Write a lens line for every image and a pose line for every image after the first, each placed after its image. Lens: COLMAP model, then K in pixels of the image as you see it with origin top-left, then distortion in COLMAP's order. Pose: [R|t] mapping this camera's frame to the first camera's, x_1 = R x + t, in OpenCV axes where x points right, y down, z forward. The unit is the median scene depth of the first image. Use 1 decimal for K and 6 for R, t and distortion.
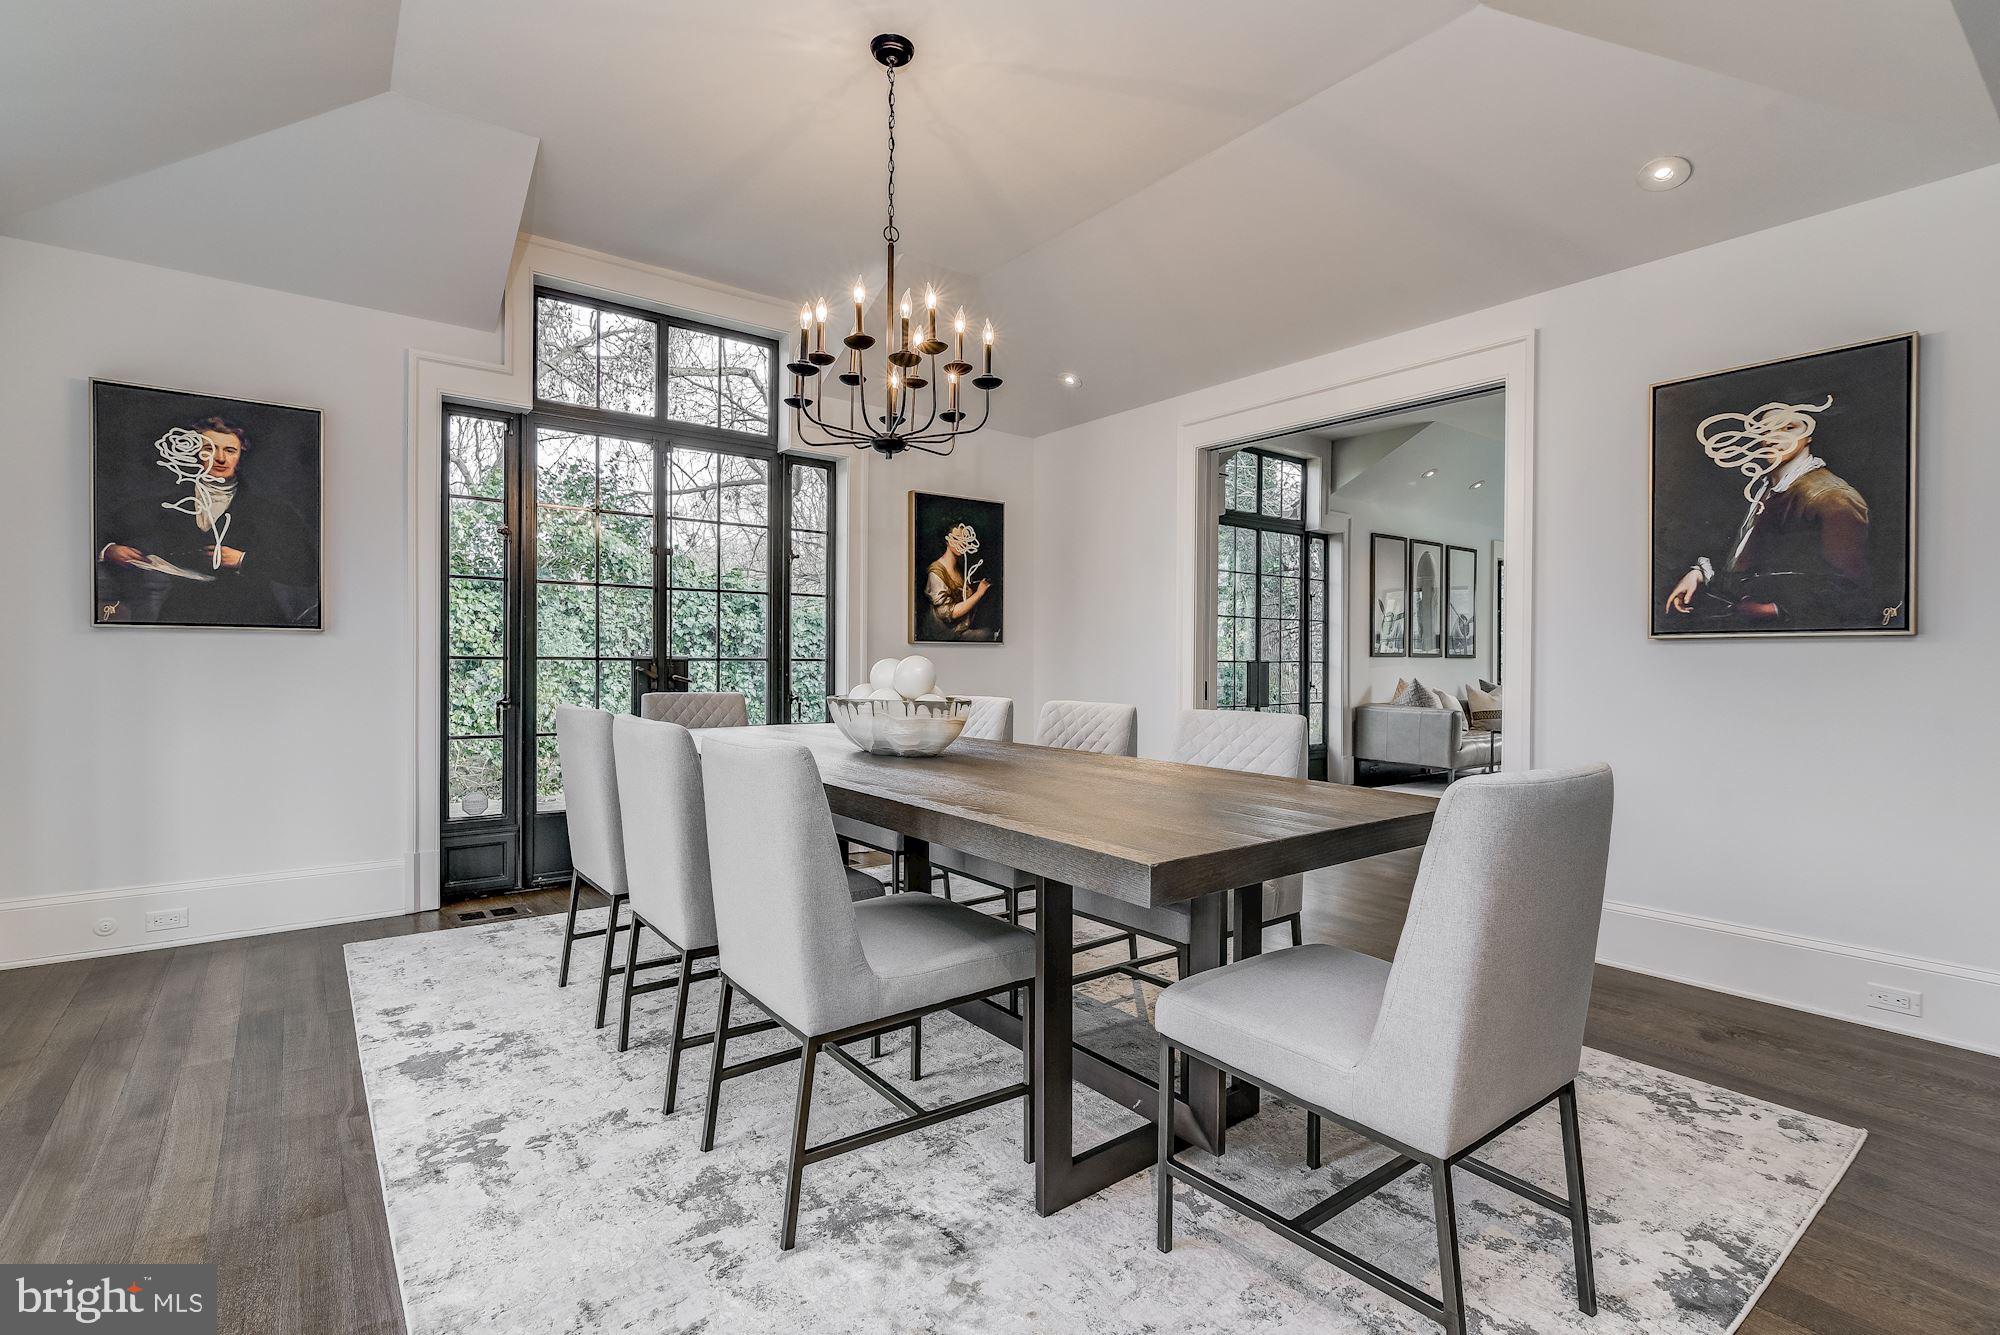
lens RADIAL K [[929.6, 0, 1011.5], [0, 929.6, 671.2], [0, 0, 1]] dist [-0.001737, -0.000722]
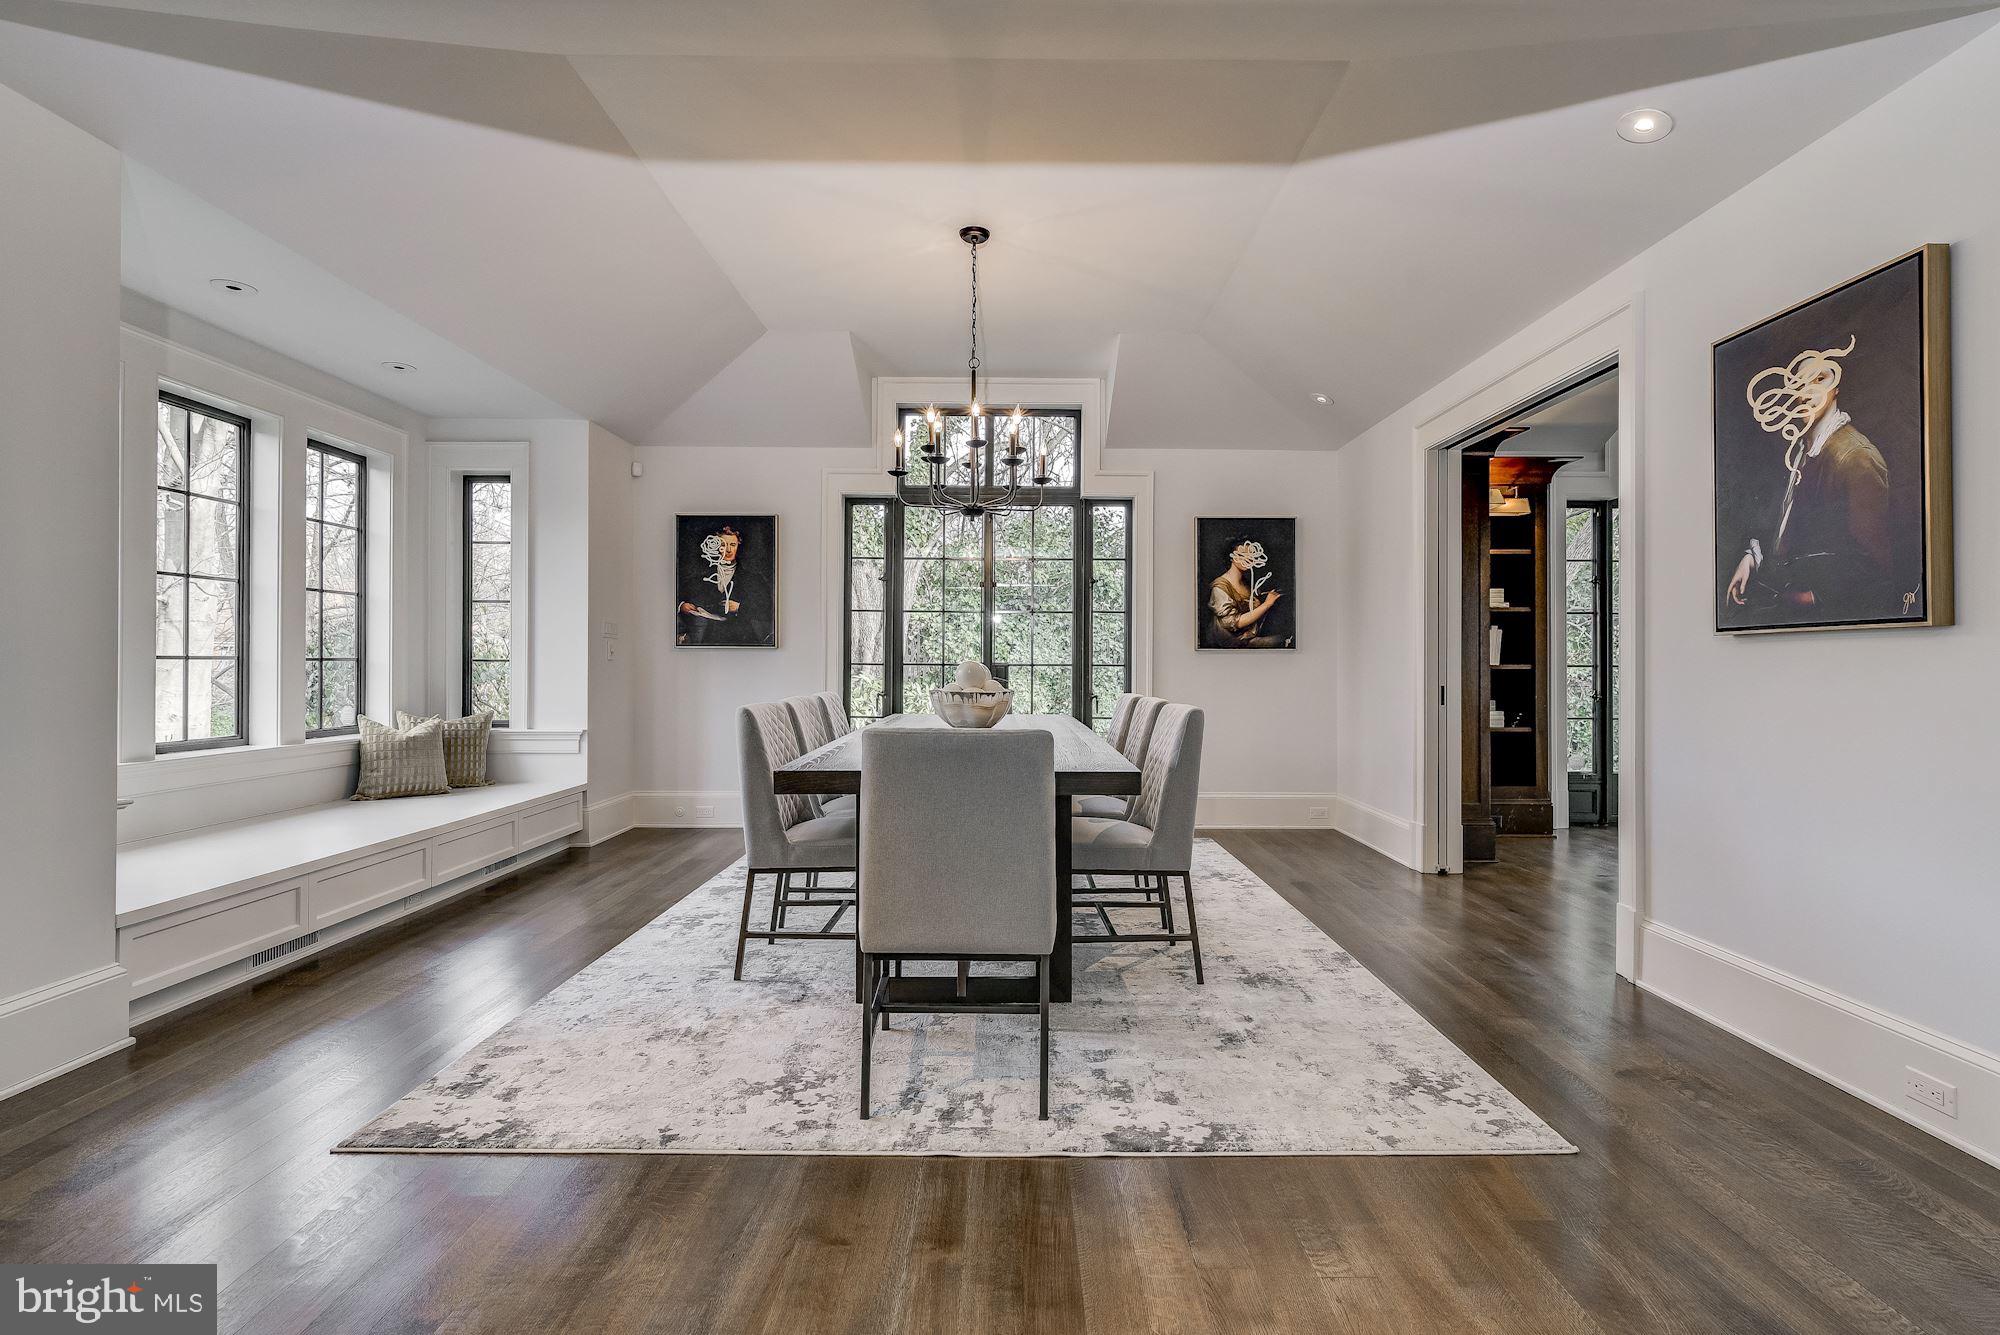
lens RADIAL K [[929.6, 0, 1011.5], [0, 929.6, 671.2], [0, 0, 1]] dist [-0.001737, -0.000722]
pose [[0.799500, 0.000942, -0.600665, 0.683616], [-0.006128, 0.999960, -0.006588, 0.007398], [0.600634, 0.008948, 0.799474, -0.082203]]
